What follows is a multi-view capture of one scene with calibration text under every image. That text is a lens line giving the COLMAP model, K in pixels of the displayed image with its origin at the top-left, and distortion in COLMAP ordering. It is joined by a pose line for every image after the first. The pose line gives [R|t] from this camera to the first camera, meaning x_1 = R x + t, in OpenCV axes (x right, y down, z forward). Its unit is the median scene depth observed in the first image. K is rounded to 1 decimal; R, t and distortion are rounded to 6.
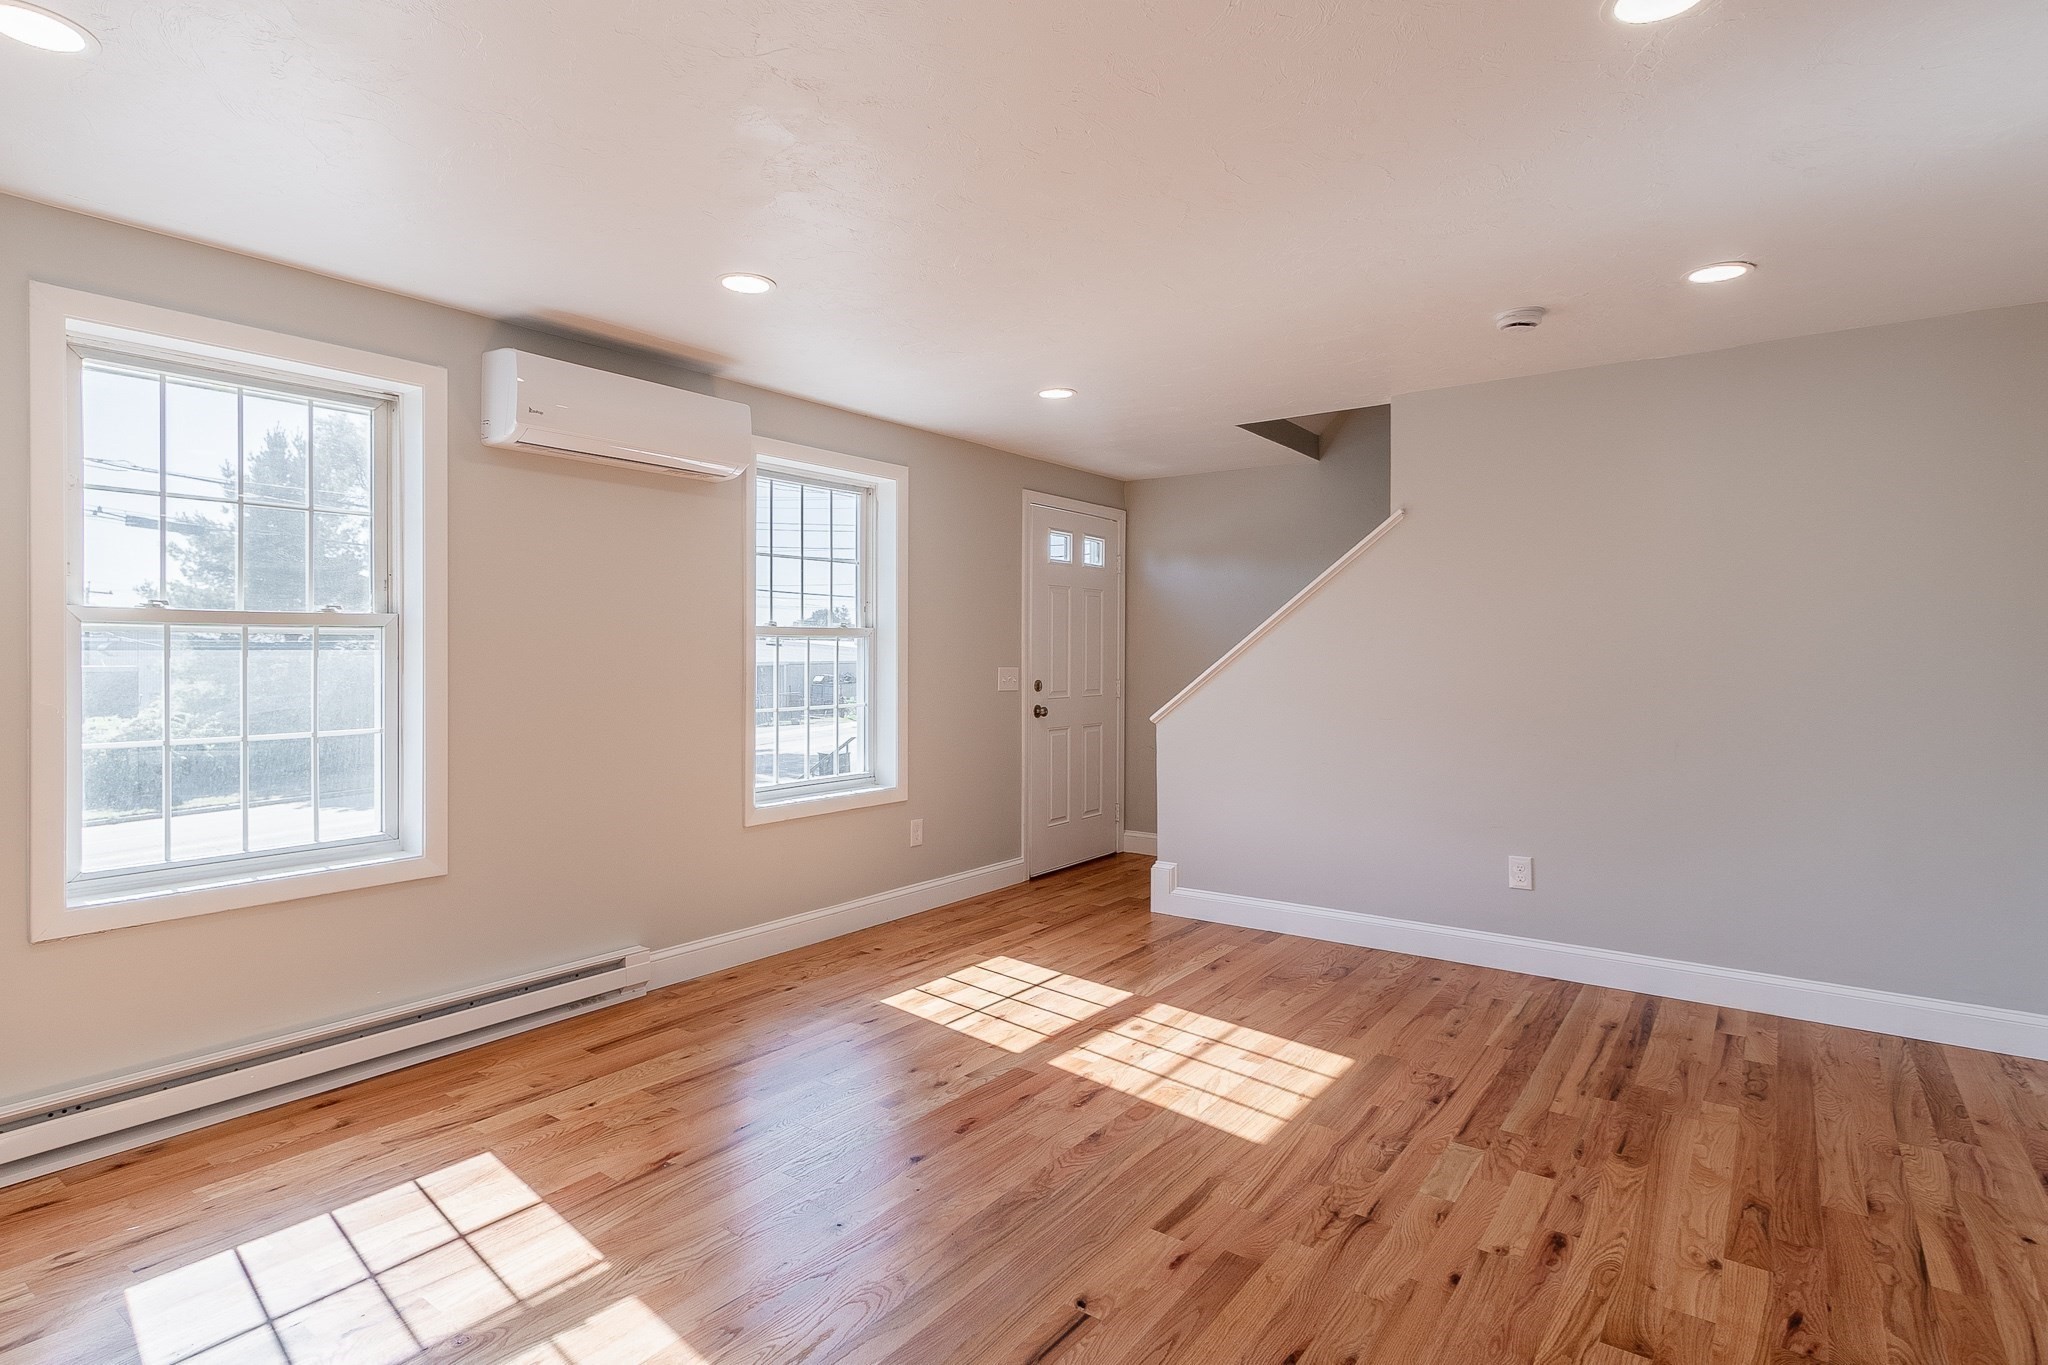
lens RADIAL K [[1082.8, 0, 1031.1], [0, 1082.8, 661.3], [0, 0, 1]] dist [0.010204, -0.001343]
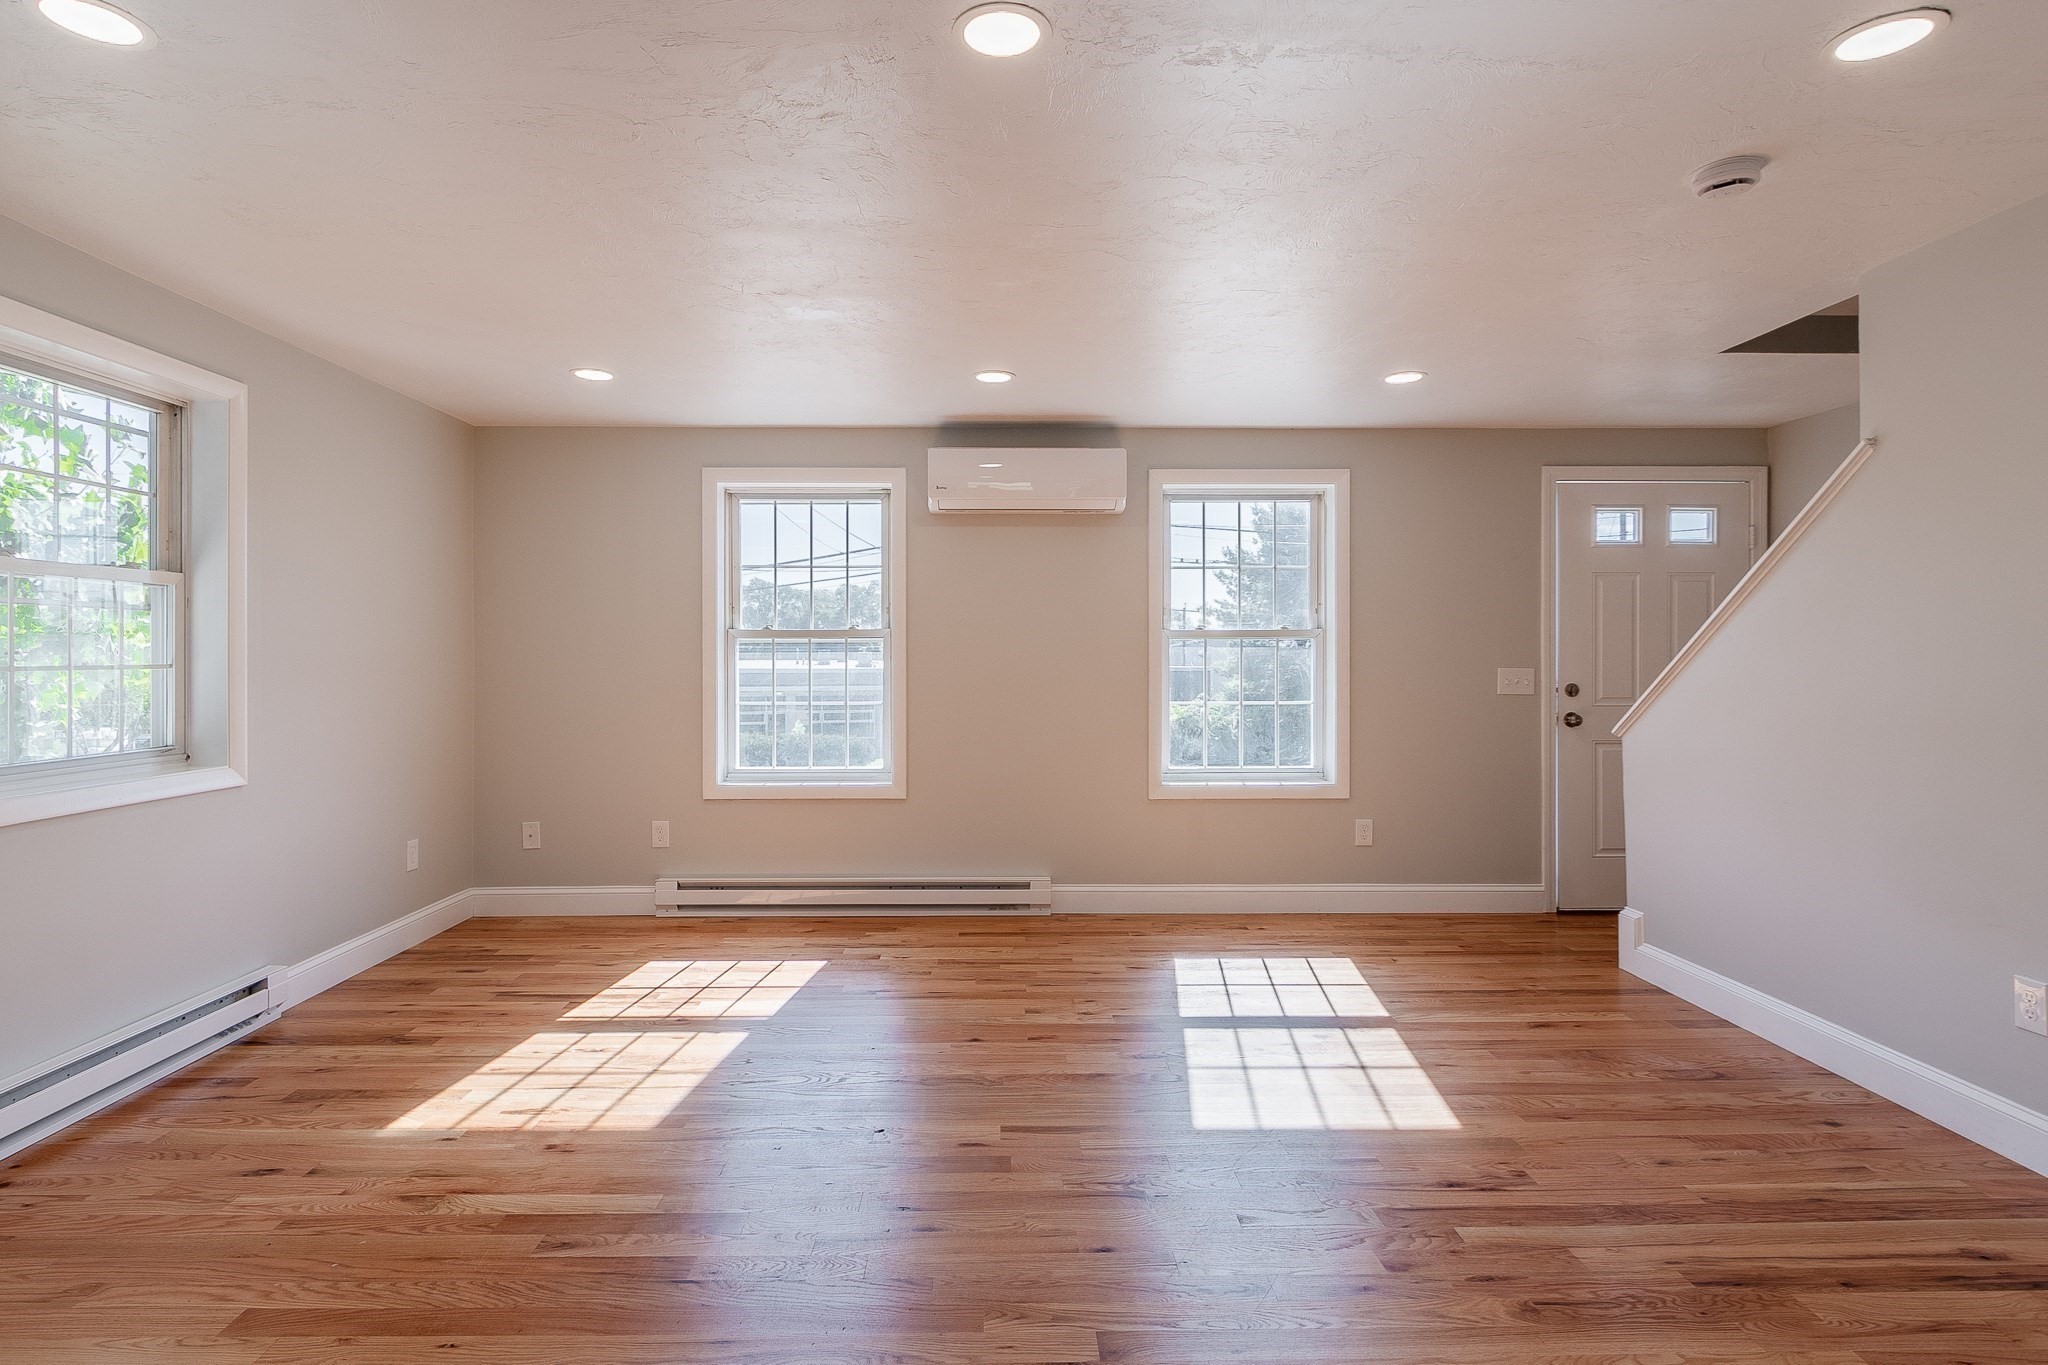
lens RADIAL K [[1082.8, 0, 977.8], [0, 1082.8, 653.9], [0, 0, 1]] dist [0.010204, -0.001343]
pose [[0.585529, -0.002795, -0.810647, 0.585350], [-0.004764, 0.999965, -0.006889, 0.002189], [0.810638, 0.007896, 0.585495, 0.145568]]
